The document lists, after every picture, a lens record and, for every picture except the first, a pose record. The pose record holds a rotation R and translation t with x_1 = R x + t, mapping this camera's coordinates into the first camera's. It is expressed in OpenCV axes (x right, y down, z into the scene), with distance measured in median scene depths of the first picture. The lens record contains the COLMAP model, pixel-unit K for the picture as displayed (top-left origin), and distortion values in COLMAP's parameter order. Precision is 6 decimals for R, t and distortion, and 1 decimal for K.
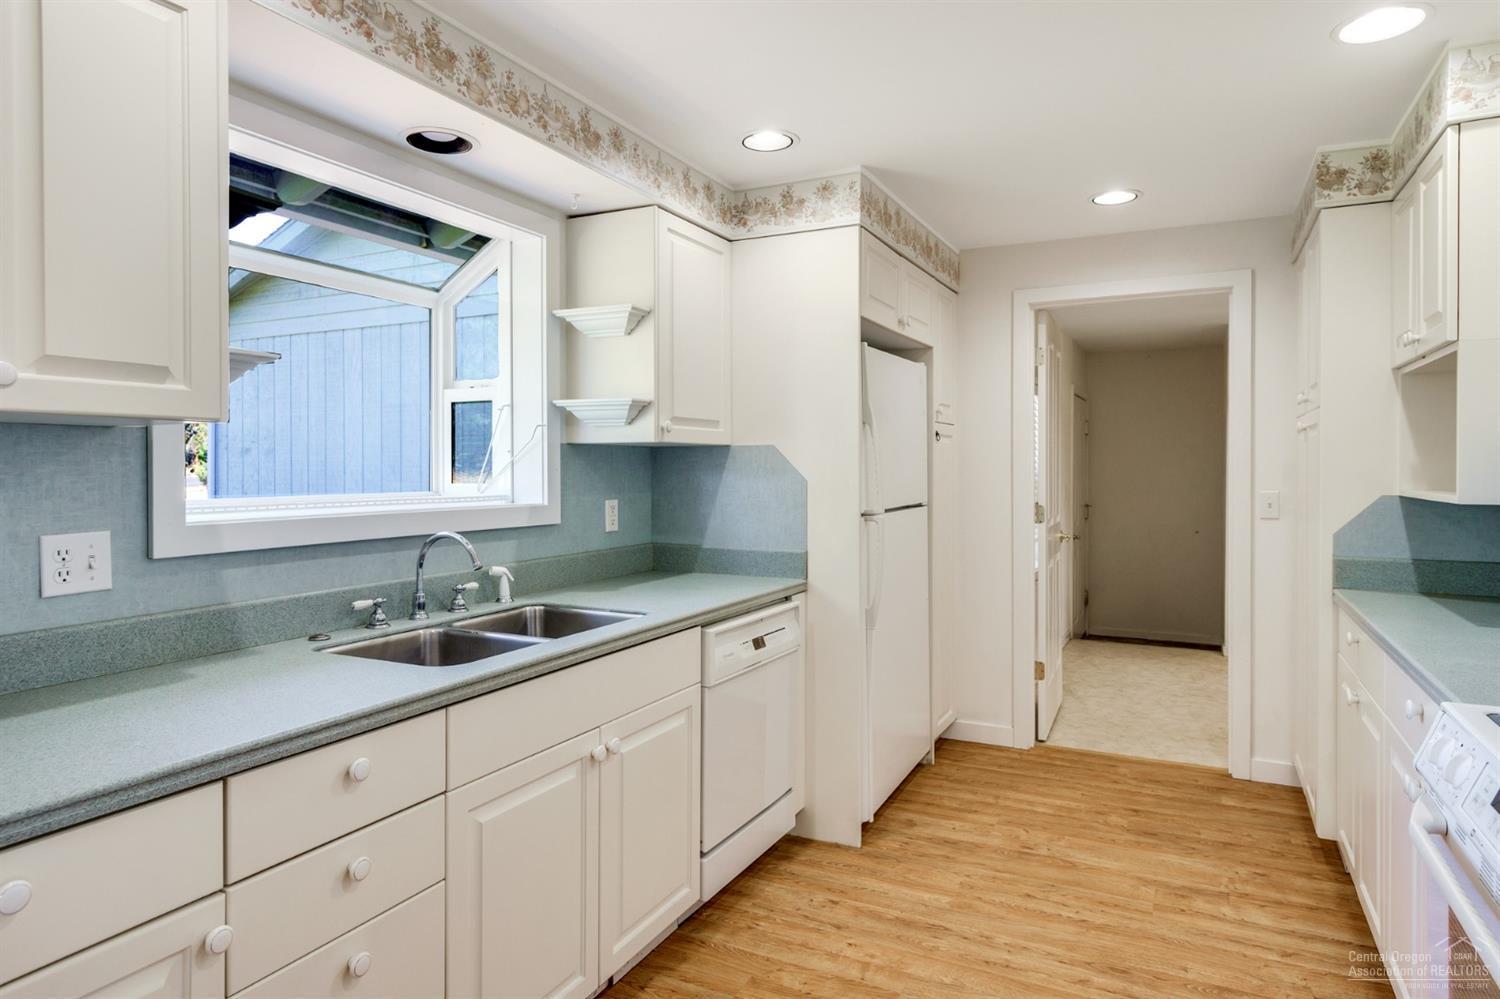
lens RADIAL K [[915.7, 0, 752.0], [0, 915.7, 475.5], [0, 0, 1]] dist [0.015113, -0.005326]
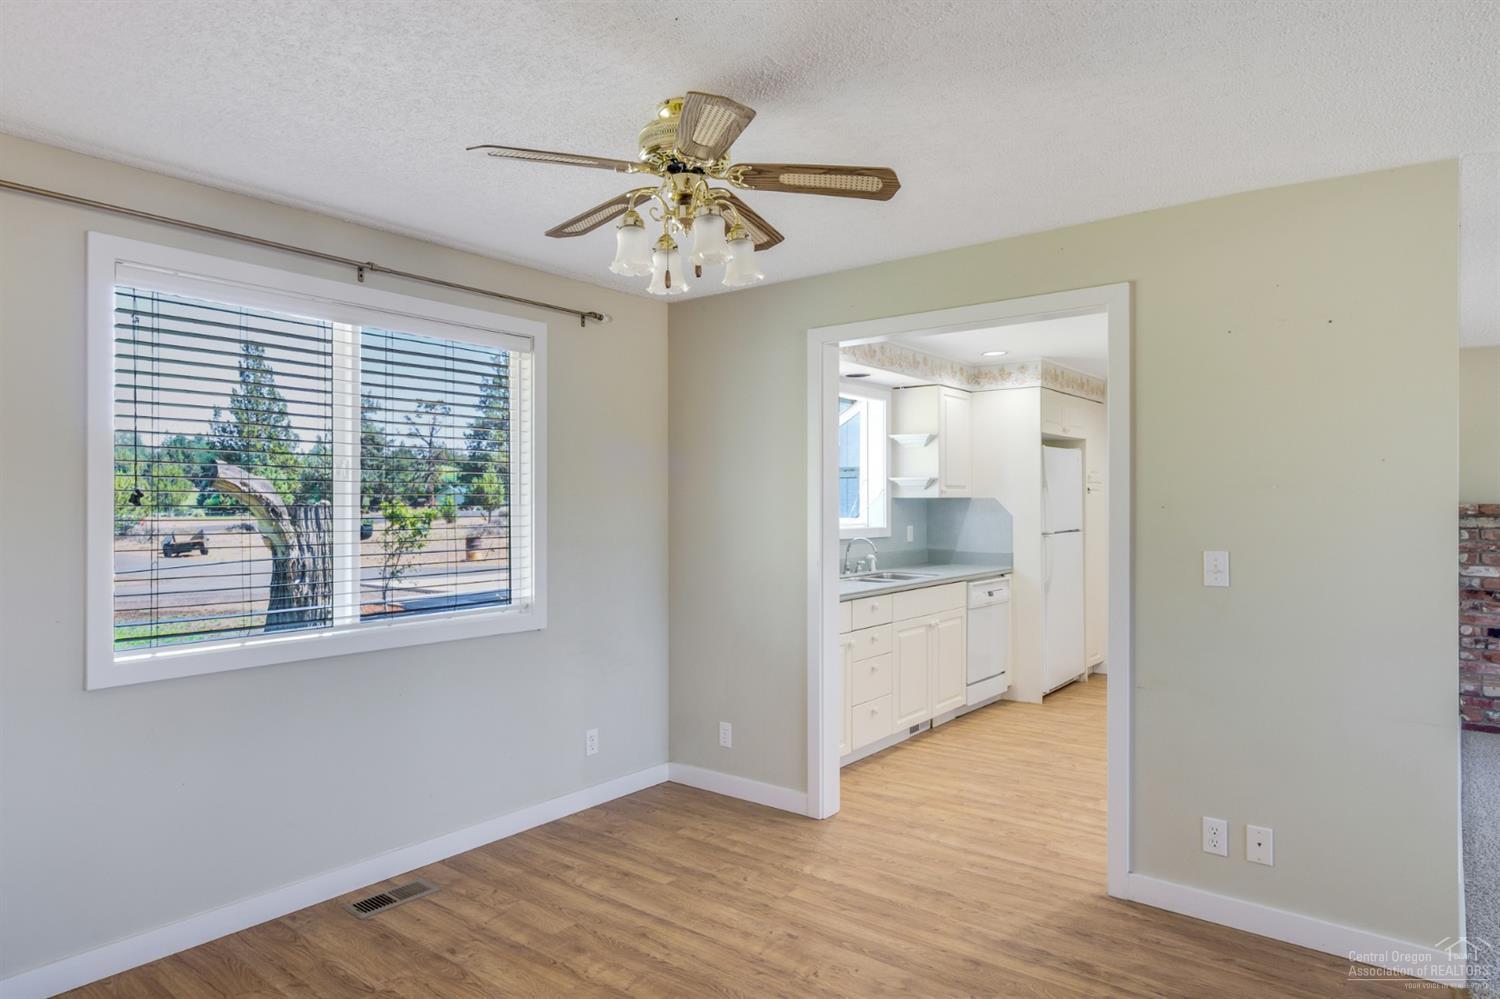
lens RADIAL K [[915.7, 0, 746.8], [0, 915.7, 505.9], [0, 0, 1]] dist [0.015113, -0.005326]
pose [[0.980574, -0.001073, -0.196149, -0.123550], [-0.000026, 0.999984, -0.005598, -0.005872], [0.196152, 0.005494, 0.980558, -1.127525]]
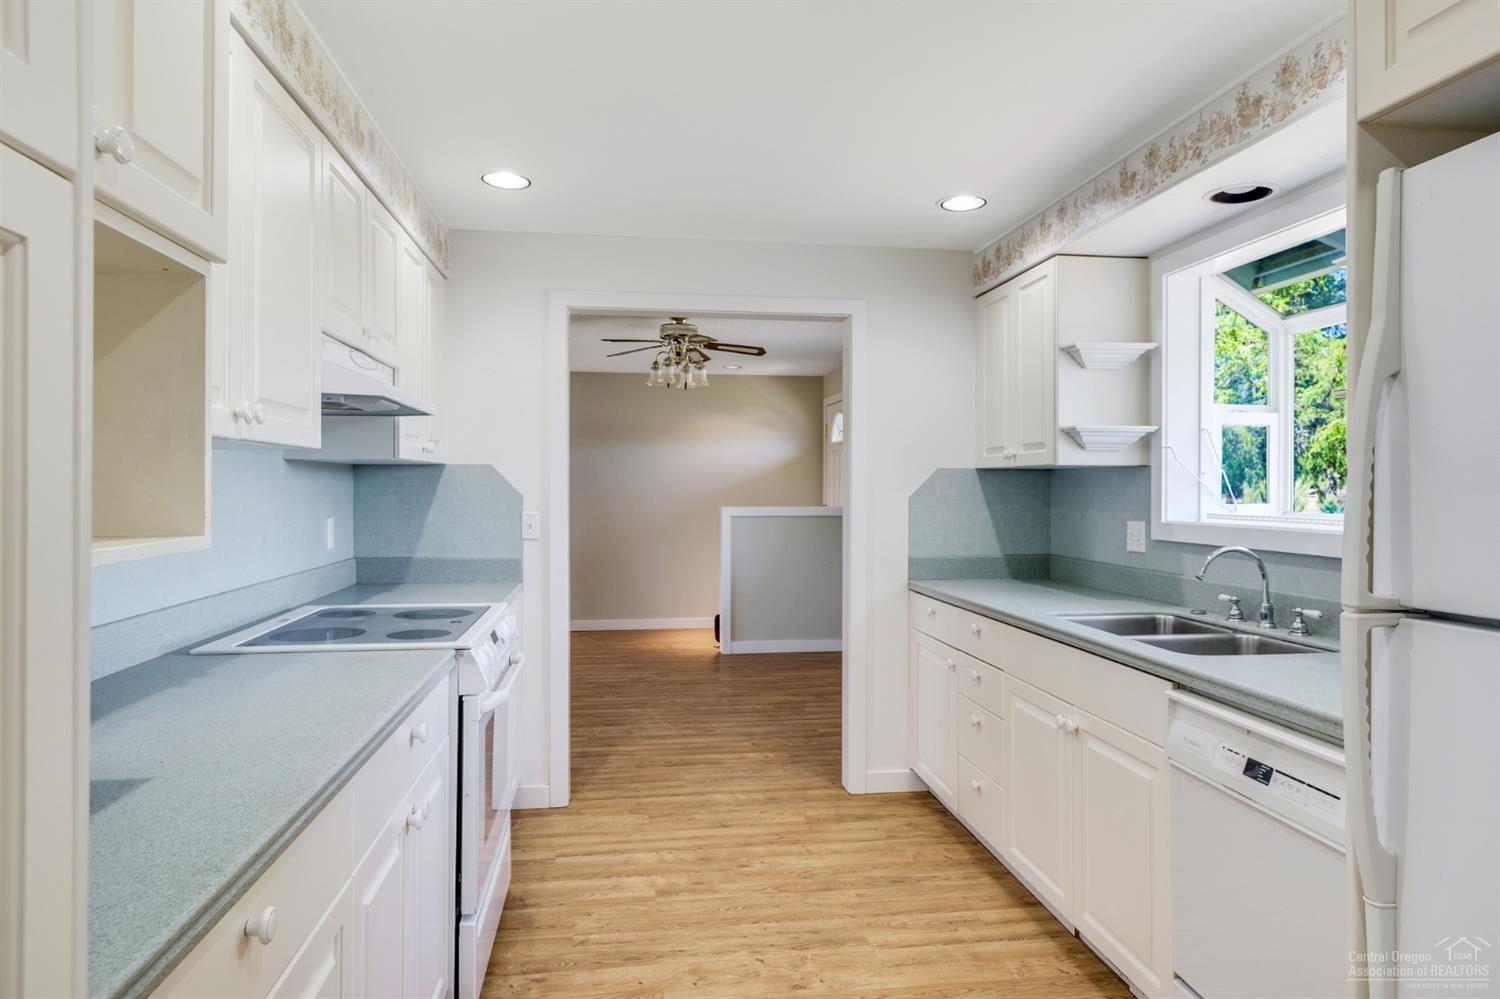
lens RADIAL K [[915.7, 0, 755.9], [0, 915.7, 487.3], [0, 0, 1]] dist [0.015113, -0.005326]
pose [[-0.820960, 0.000139, -0.570986, 0.617846], [-0.005181, 0.999957, 0.007692, -0.012465], [0.570962, 0.009273, -0.820924, 1.262650]]
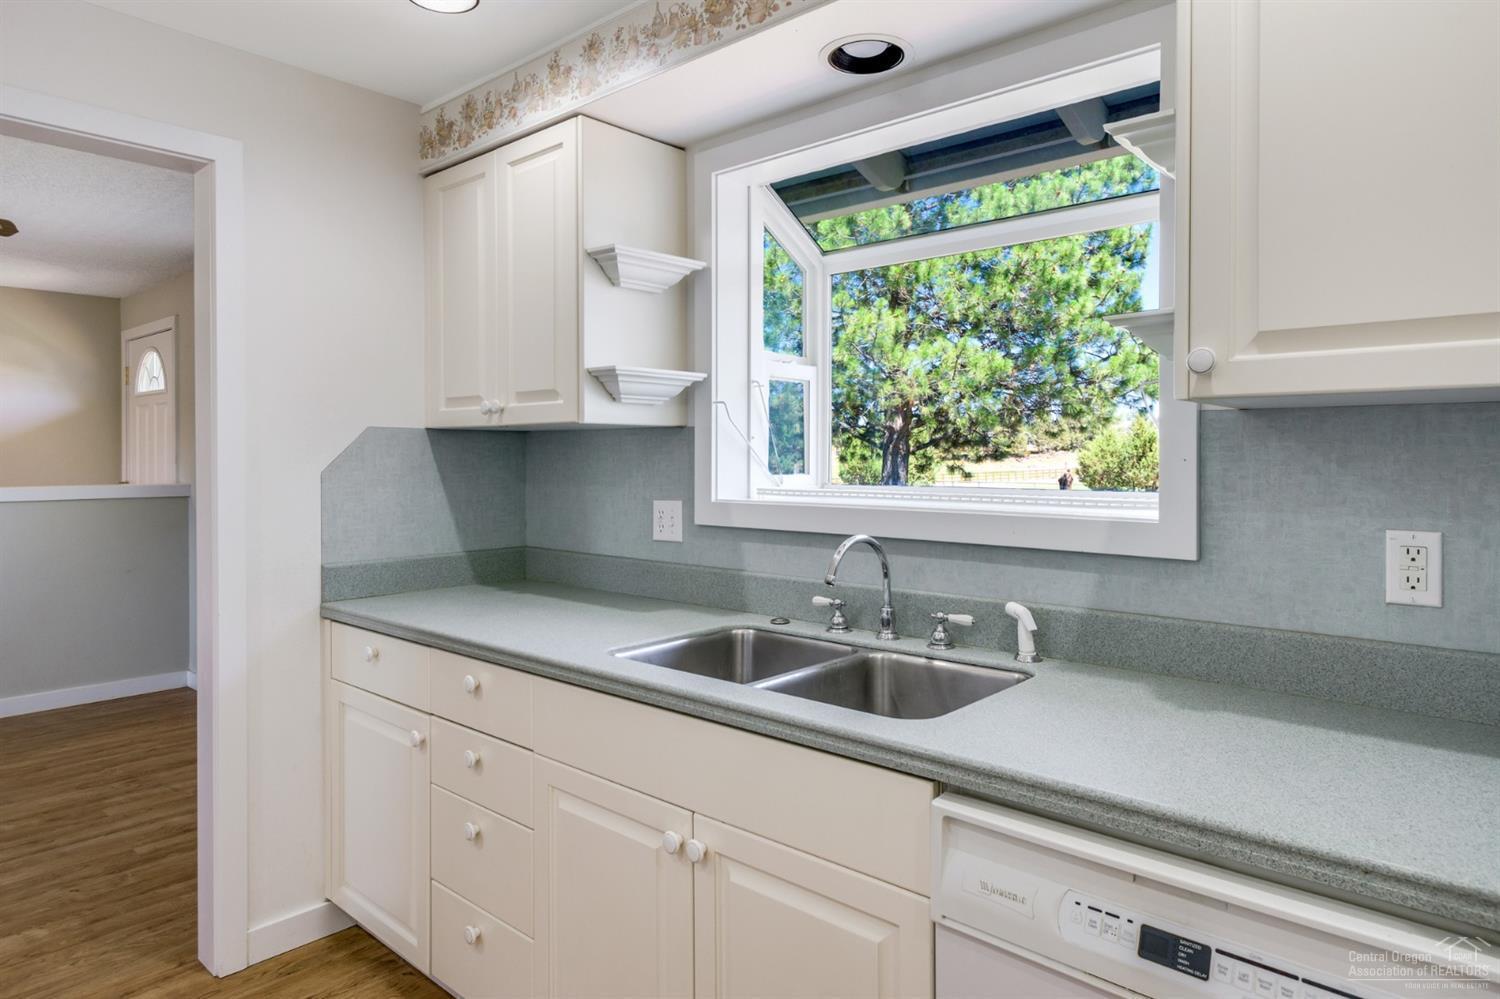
lens RADIAL K [[915.7, 0, 764.0], [0, 915.7, 463.8], [0, 0, 1]] dist [0.015113, -0.005326]
pose [[-0.262853, 0.009299, -0.964791, 0.377707], [-0.006914, 0.999910, 0.011521, -0.008577], [0.964811, 0.009698, -0.262765, 0.903798]]
